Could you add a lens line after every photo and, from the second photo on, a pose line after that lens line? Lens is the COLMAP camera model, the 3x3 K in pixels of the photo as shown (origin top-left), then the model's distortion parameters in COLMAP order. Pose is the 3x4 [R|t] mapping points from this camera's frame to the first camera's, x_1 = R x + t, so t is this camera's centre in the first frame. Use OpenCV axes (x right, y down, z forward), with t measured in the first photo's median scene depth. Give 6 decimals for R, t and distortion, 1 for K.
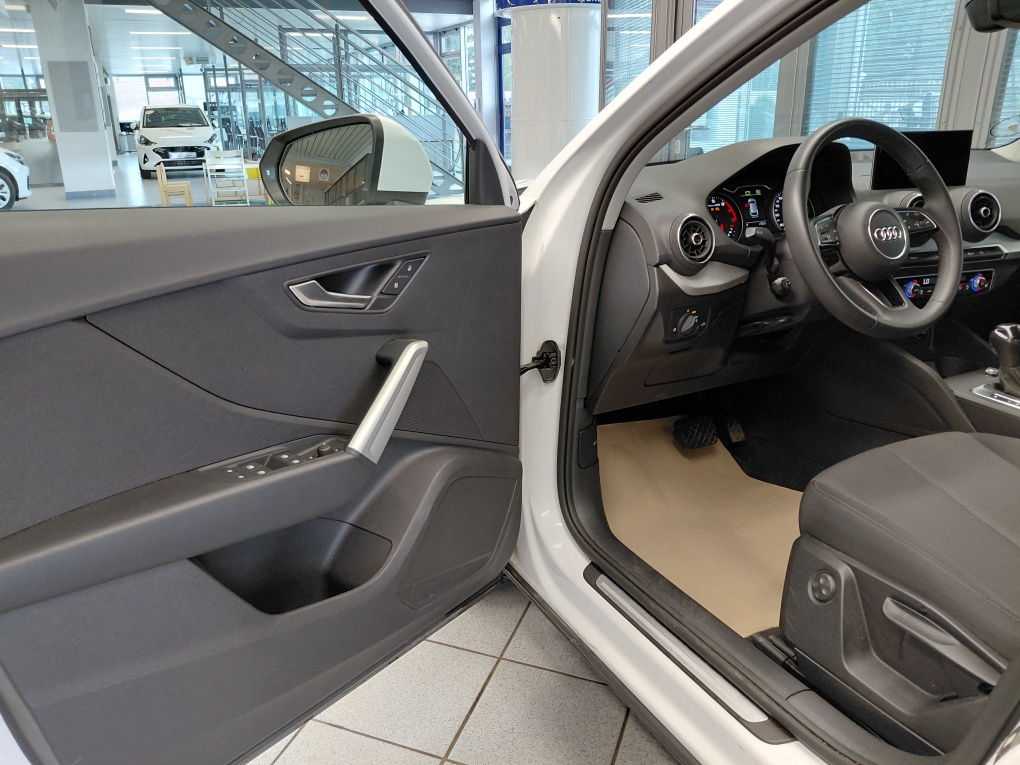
lens RADIAL K [[754.3, 0, 505.8], [0, 754.3, 359.3], [0, 0, 1]] dist [0.042876, -0.077170]
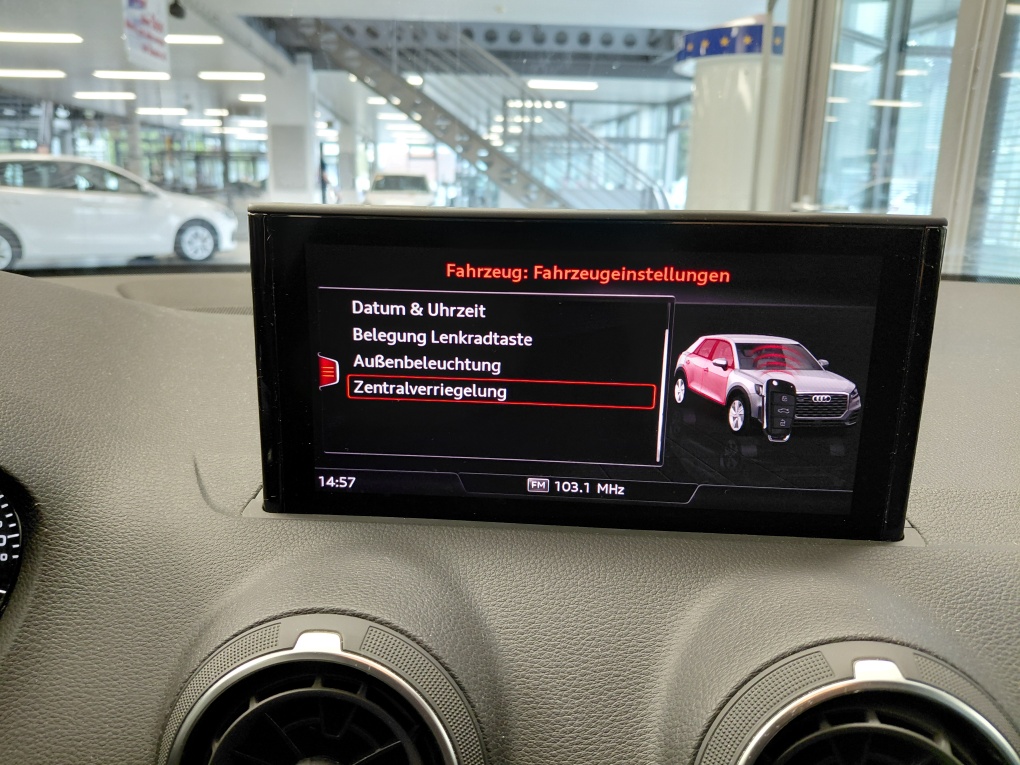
lens RADIAL K [[780.3, 0, 488.5], [0, 780.3, 382.3], [0, 0, 1]] dist [0.004180, -0.030755]
pose [[0.936653, 0.117598, -0.329927, 0.602352], [-0.140153, 0.989091, -0.045342, -0.256251], [0.320996, 0.088710, 0.942917, 0.840465]]
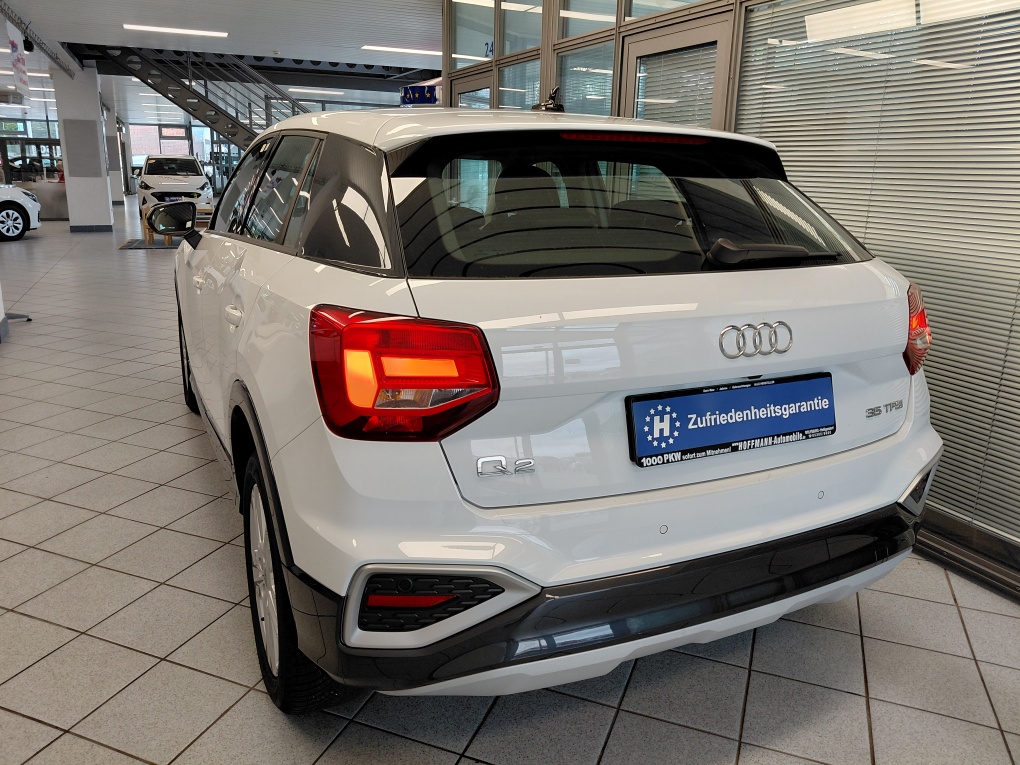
lens RADIAL K [[739.1, 0, 510.0], [0, 739.1, 382.5], [0, 0, 1]] dist [-0.003627, -0.006546]
pose [[0.998945, 0.045581, 0.005547, 1.001699], [-0.045356, 0.998340, -0.035497, 0.312681], [-0.007156, 0.035208, 0.999354, -1.376085]]
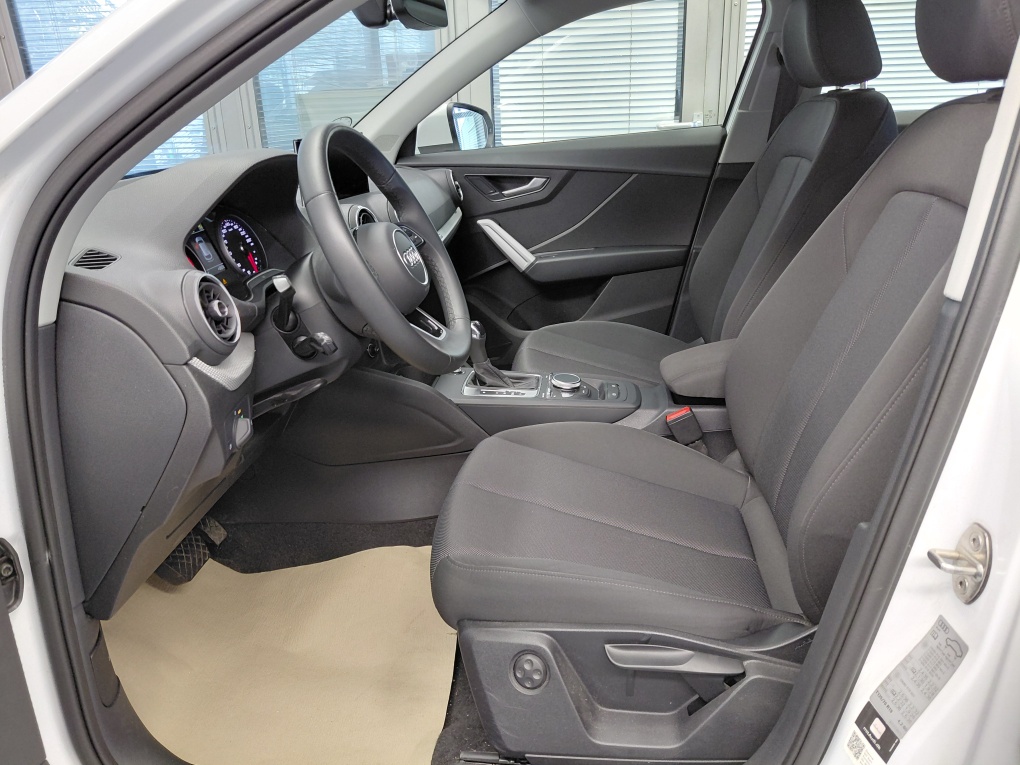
lens RADIAL K [[766.4, 0, 510.0], [0, 766.4, 382.5], [0, 0, 1]] dist [0.004055, -0.039580]
pose [[0.554415, -0.291764, 0.779421, -0.122082], [0.282353, 0.946930, 0.153626, -0.104805], [-0.782880, 0.134899, 0.607373, 0.326851]]
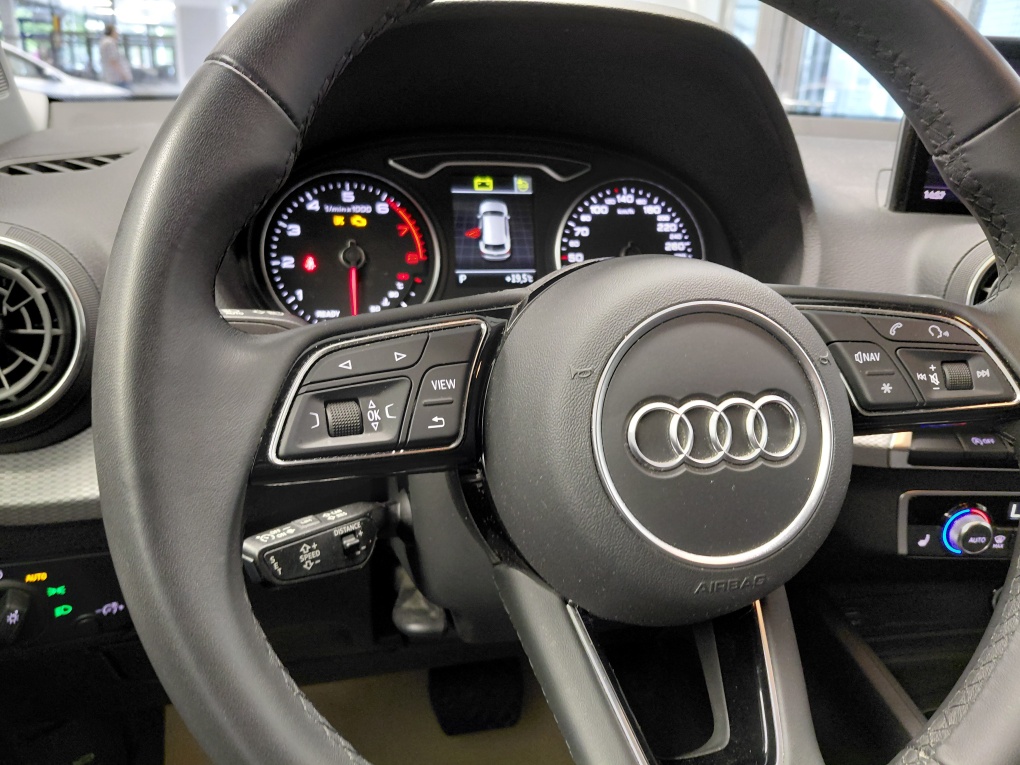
lens RADIAL K [[780.6, 0, 496.4], [0, 780.6, 377.9], [0, 0, 1]] dist [0.105050, -0.213567]
pose [[0.972046, 0.137031, -0.190654, 0.394017], [-0.130625, 0.990372, 0.045828, -0.145542], [0.195098, -0.019643, 0.980587, 0.633381]]
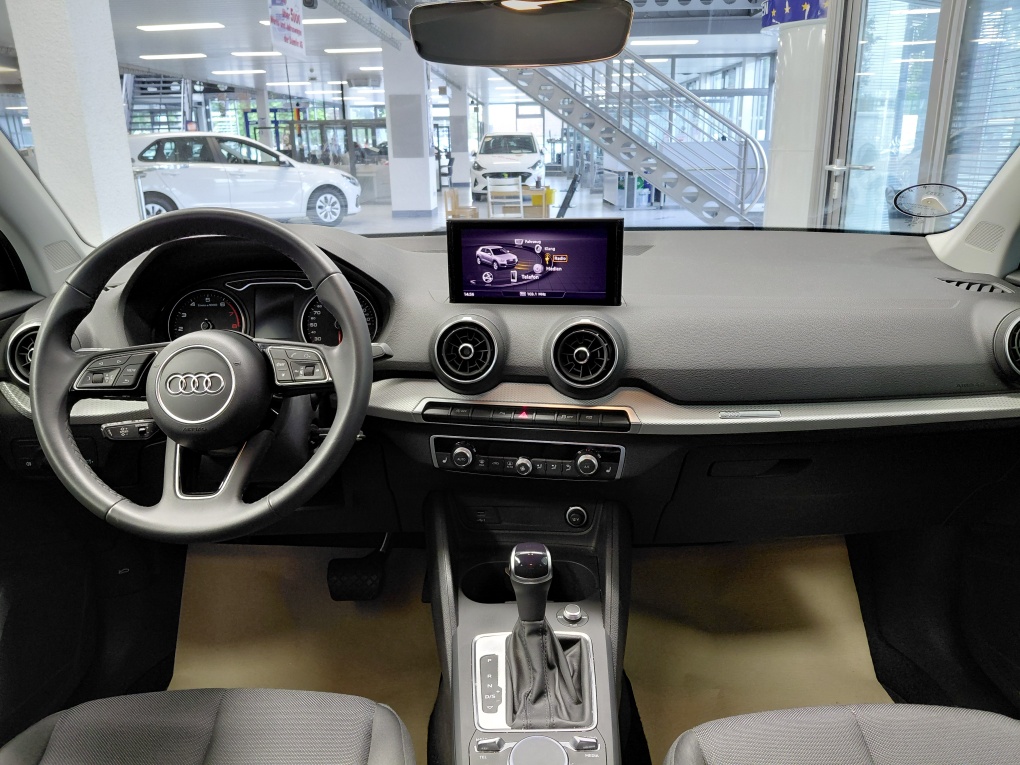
lens RADIAL K [[757.3, 0, 507.9], [0, 757.3, 369.5], [0, 0, 1]] dist [0.099180, -0.195848]
pose [[0.892700, 0.130301, -0.431402, 0.845475], [-0.138194, 0.990318, 0.013150, -0.181141], [0.428939, 0.047879, 0.902064, 0.407814]]
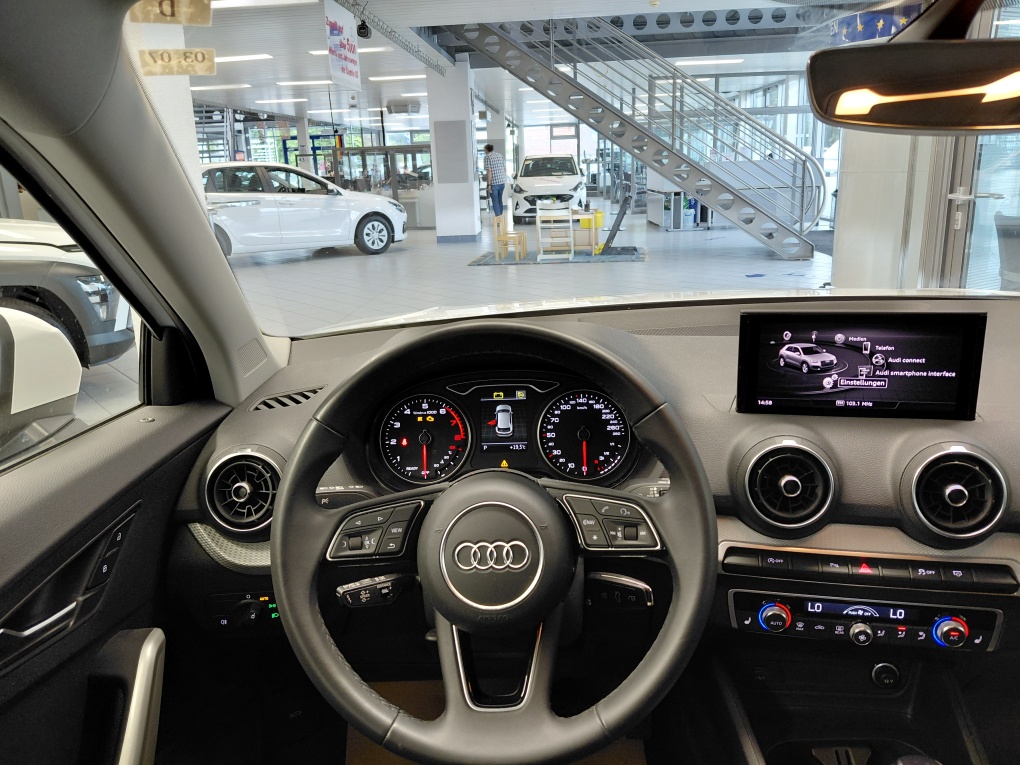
lens RADIAL K [[757.3, 0, 507.9], [0, 757.3, 369.5], [0, 0, 1]] dist [0.099180, -0.195848]
pose [[0.875531, 0.111914, -0.470022, 0.599880], [-0.130002, 0.991495, -0.006083, -0.231416], [0.465344, 0.066430, 0.882634, 0.440997]]
